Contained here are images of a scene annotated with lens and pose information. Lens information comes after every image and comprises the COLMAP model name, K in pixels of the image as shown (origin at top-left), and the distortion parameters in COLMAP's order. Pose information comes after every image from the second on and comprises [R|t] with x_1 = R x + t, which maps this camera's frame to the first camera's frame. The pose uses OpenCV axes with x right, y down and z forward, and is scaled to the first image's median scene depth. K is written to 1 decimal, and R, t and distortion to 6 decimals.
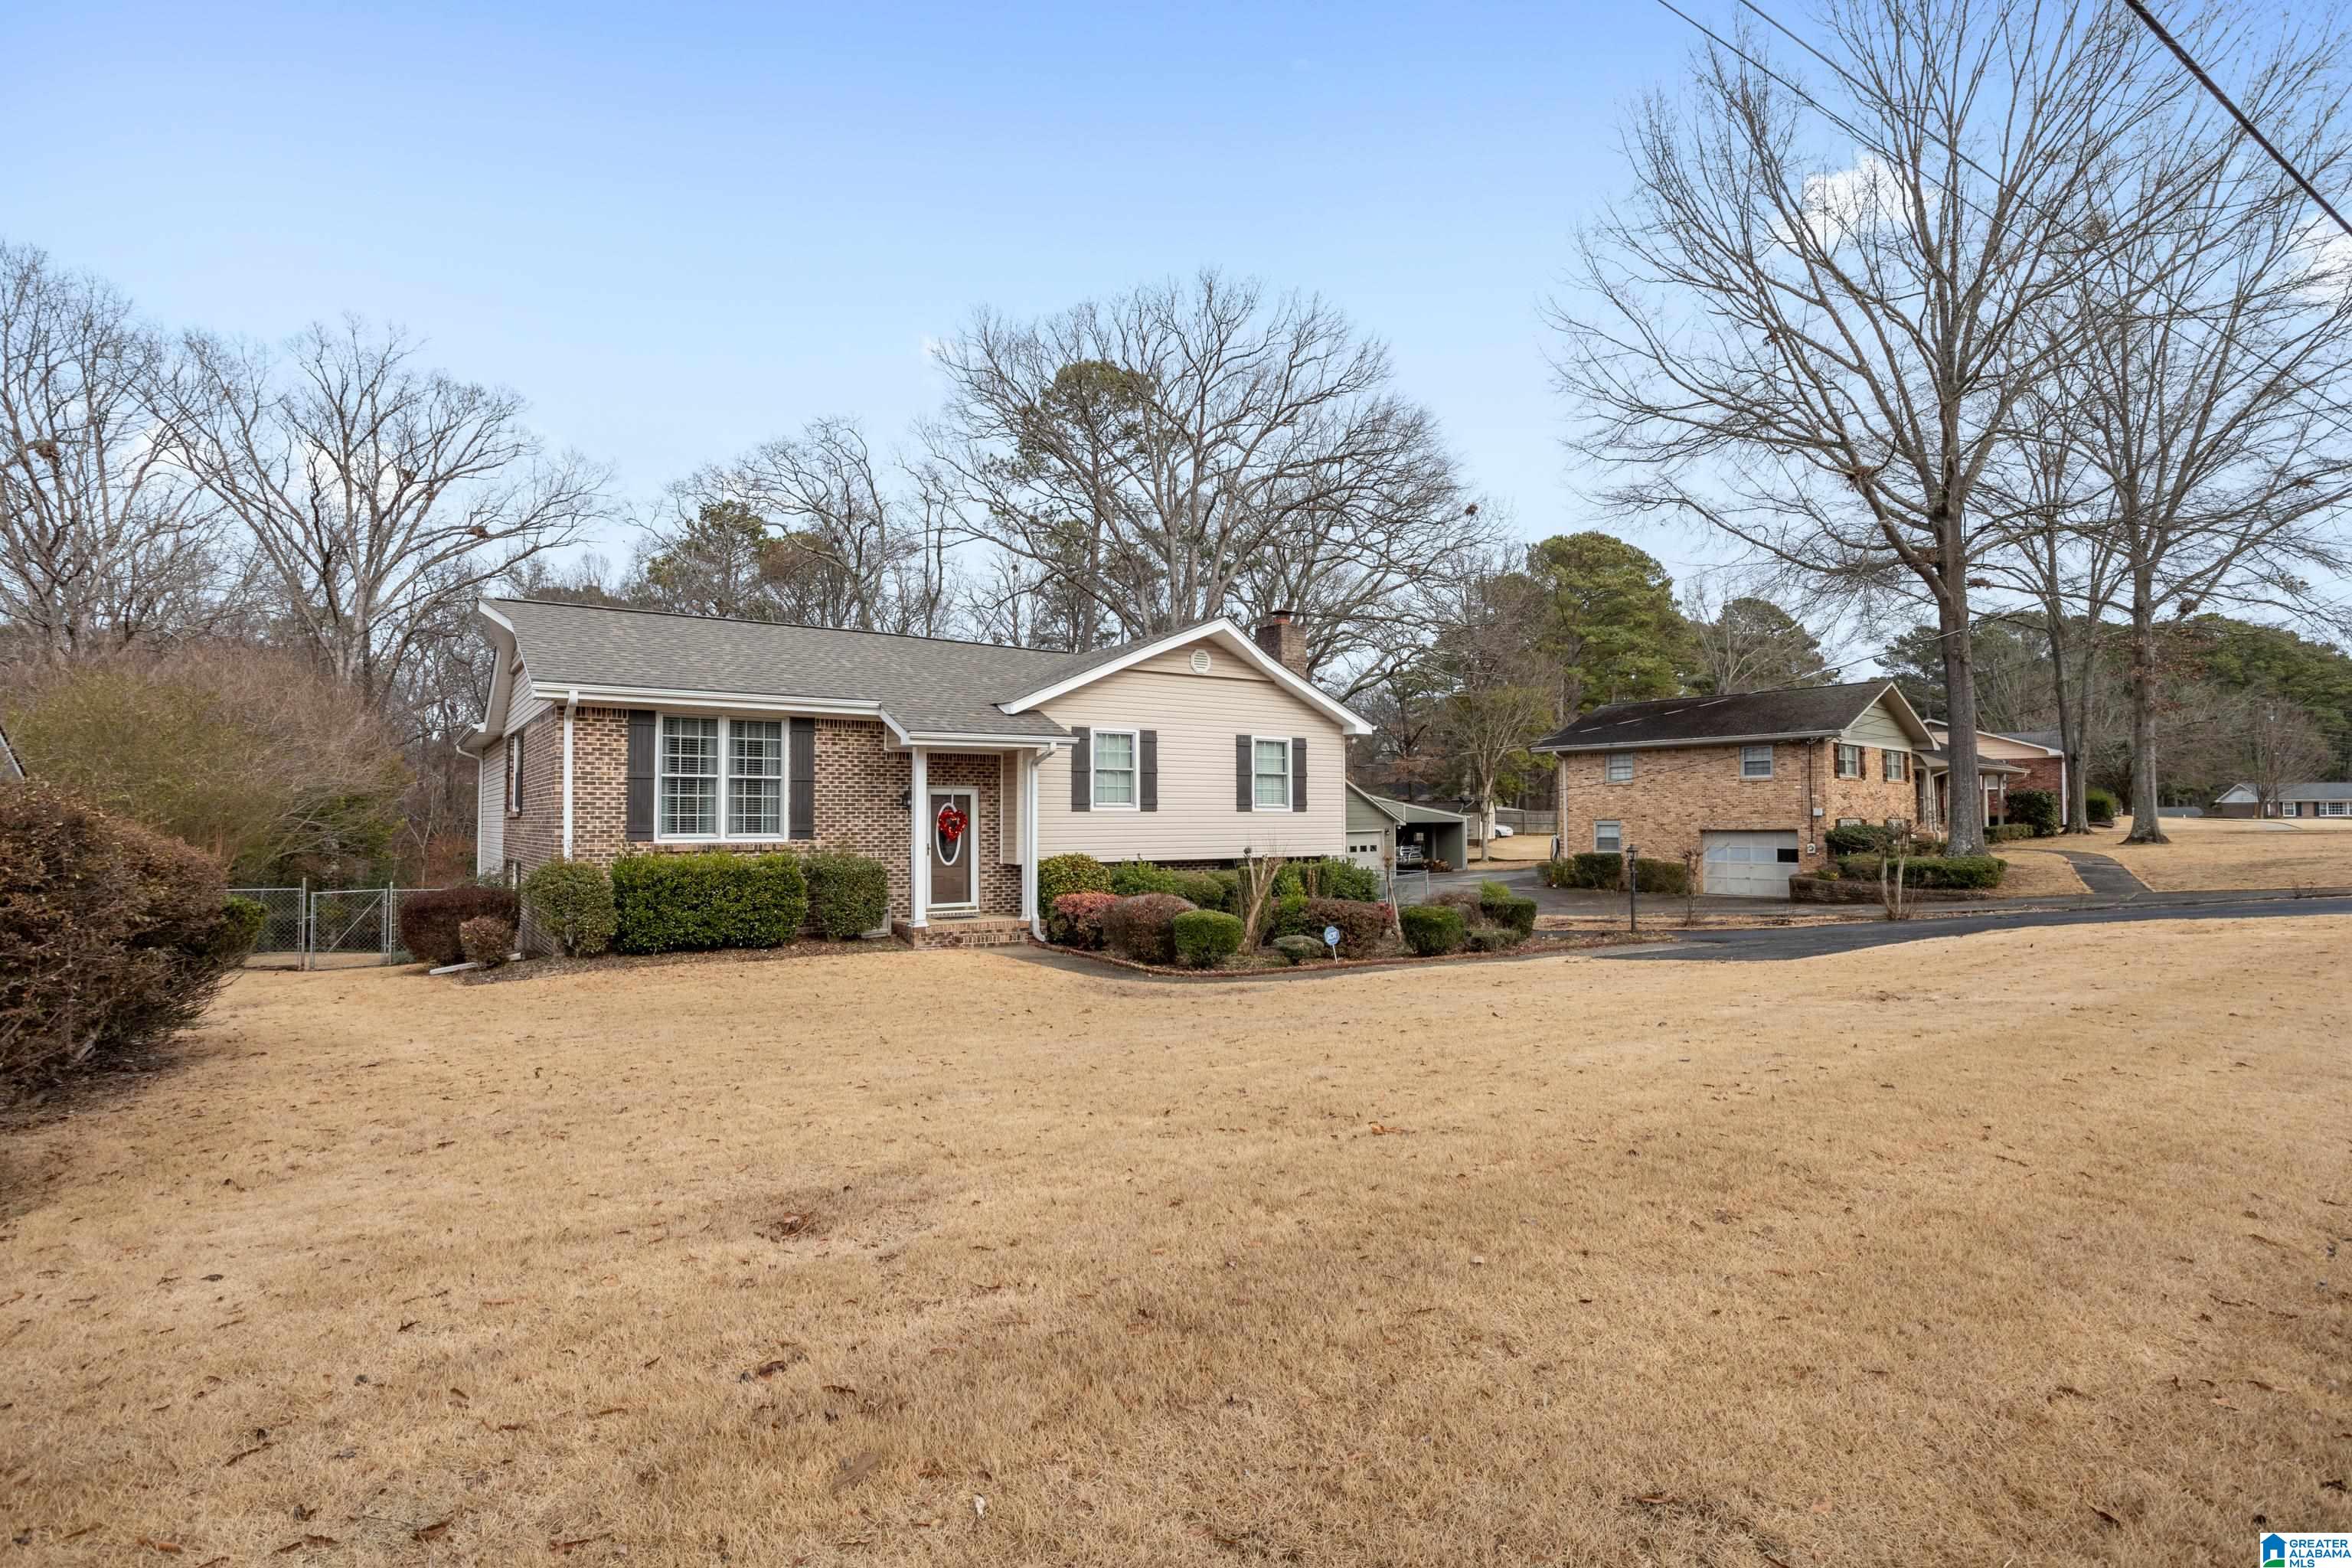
lens RADIAL K [[1138.7, 0, 1176.1], [0, 1138.7, 799.0], [0, 0, 1]] dist [-0.046964, 0.025049]
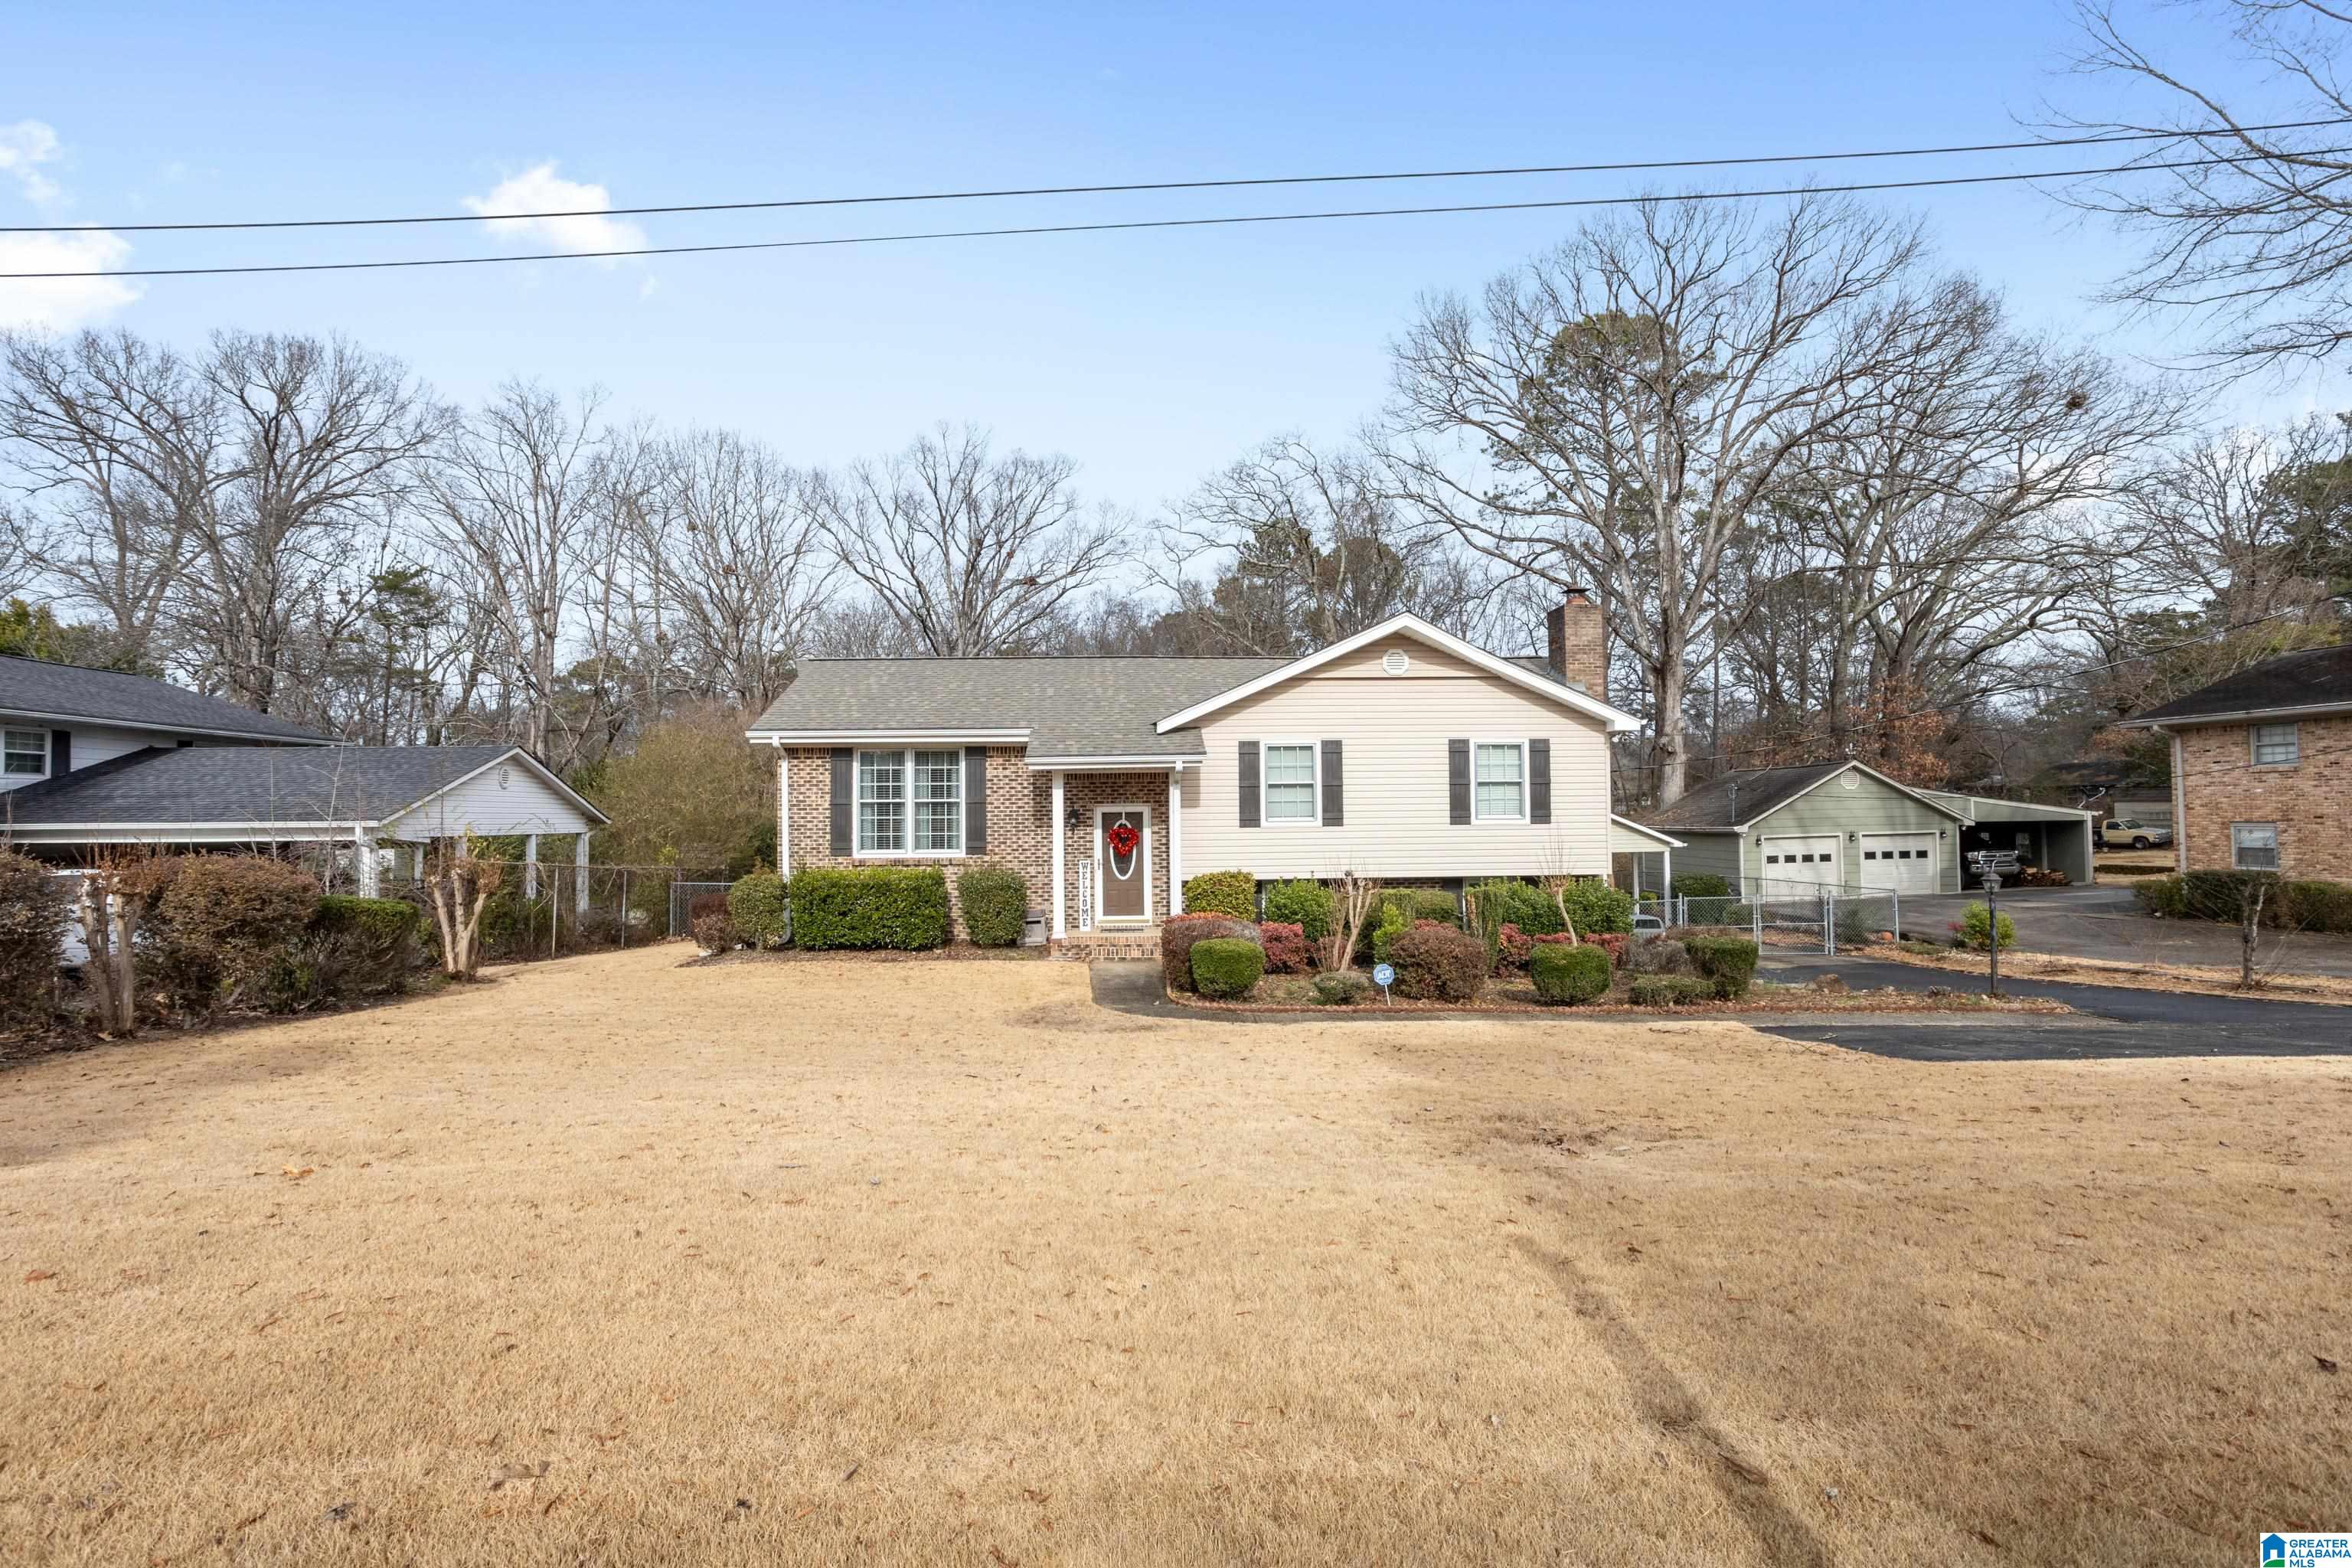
lens RADIAL K [[1142.5, 0, 1175.0], [0, 1142.5, 798.6], [0, 0, 1]] dist [-0.054714, 0.038265]
pose [[0.836379, -0.012743, -0.548003, 0.401085], [0.017515, 0.999841, 0.003482, -0.018327], [0.547871, -0.012511, 0.836469, 0.142726]]
